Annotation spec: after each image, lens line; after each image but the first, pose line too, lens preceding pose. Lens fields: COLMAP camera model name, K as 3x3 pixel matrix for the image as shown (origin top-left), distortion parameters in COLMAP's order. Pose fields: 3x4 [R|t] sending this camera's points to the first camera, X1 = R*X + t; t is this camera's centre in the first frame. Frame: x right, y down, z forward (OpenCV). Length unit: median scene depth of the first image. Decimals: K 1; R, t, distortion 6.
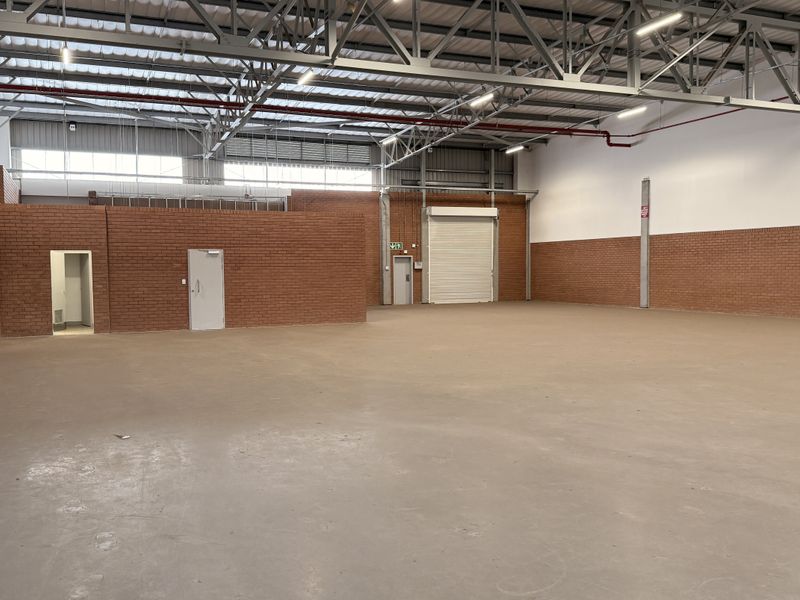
lens RADIAL K [[742.8, 0, 401.9], [0, 742.8, 310.1], [0, 0, 1]] dist [0.139181, -0.274388]
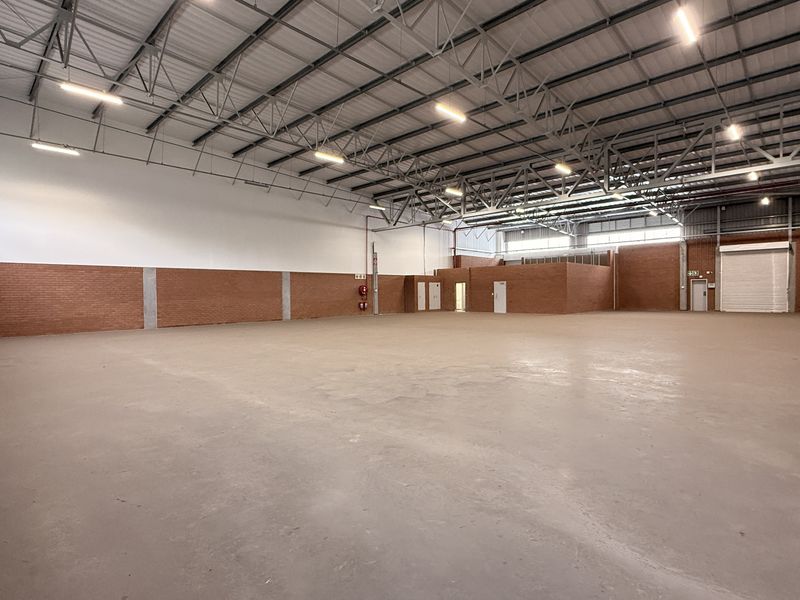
lens RADIAL K [[425.1, 0, 400.0], [0, 425.1, 300.0], [0, 0, 1]] dist [-0.006260, -0.000155]
pose [[0.398343, 0.021106, -0.916994, 0.573800], [-0.044496, 0.999003, 0.003664, -0.005606], [0.916157, 0.039343, 0.398885, 0.075473]]
